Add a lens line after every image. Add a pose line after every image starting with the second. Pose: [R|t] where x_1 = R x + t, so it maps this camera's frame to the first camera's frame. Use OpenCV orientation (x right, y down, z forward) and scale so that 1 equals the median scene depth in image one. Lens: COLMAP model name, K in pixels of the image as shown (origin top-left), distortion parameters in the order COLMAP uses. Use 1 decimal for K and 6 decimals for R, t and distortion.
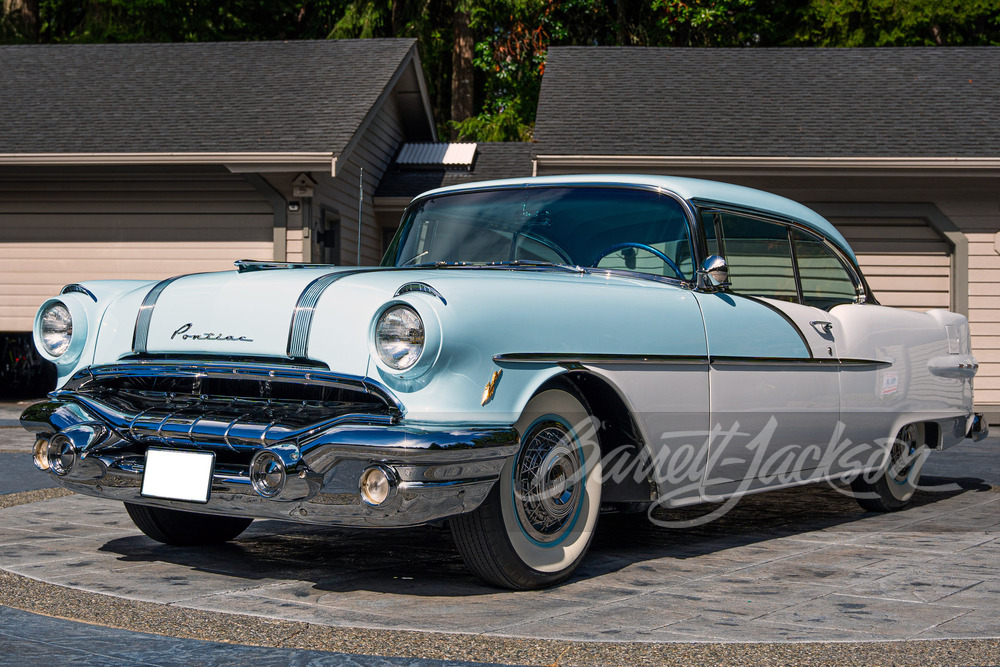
lens RADIAL K [[1459.3, 0, 500.0], [0, 1459.3, 333.5], [0, 0, 1]] dist [-0.082897, 0.087242]
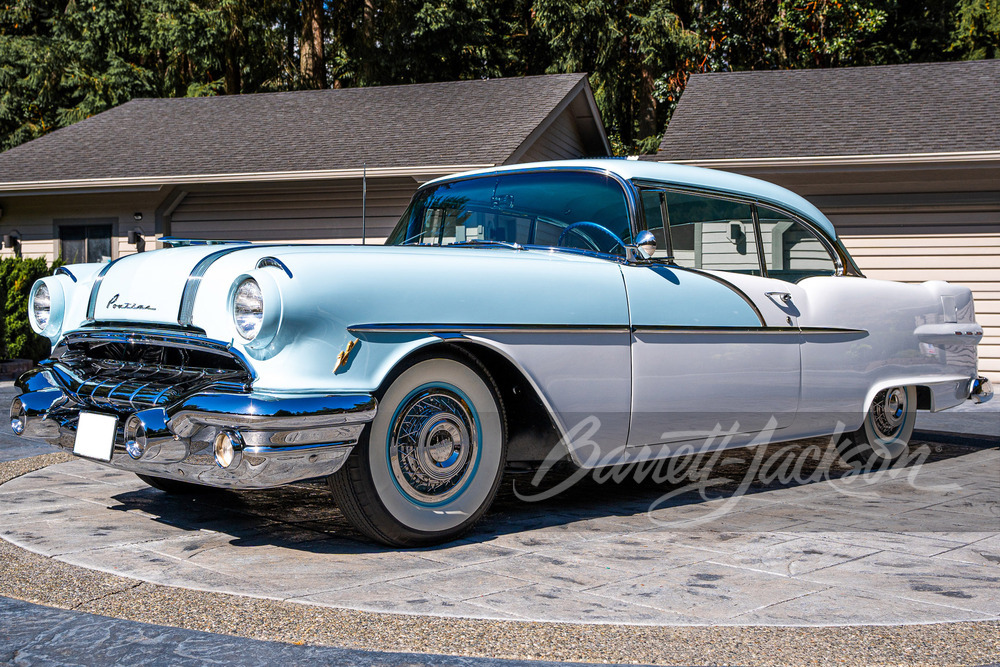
lens RADIAL K [[1114.0, 0, 500.0], [0, 1114.0, 333.5], [0, 0, 1]] dist [-0.020190, 0.020600]
pose [[0.982888, -0.005043, -0.184137, 0.194118], [0.008923, 0.999755, 0.020253, 0.003995], [0.183990, -0.021550, 0.982692, 0.183411]]
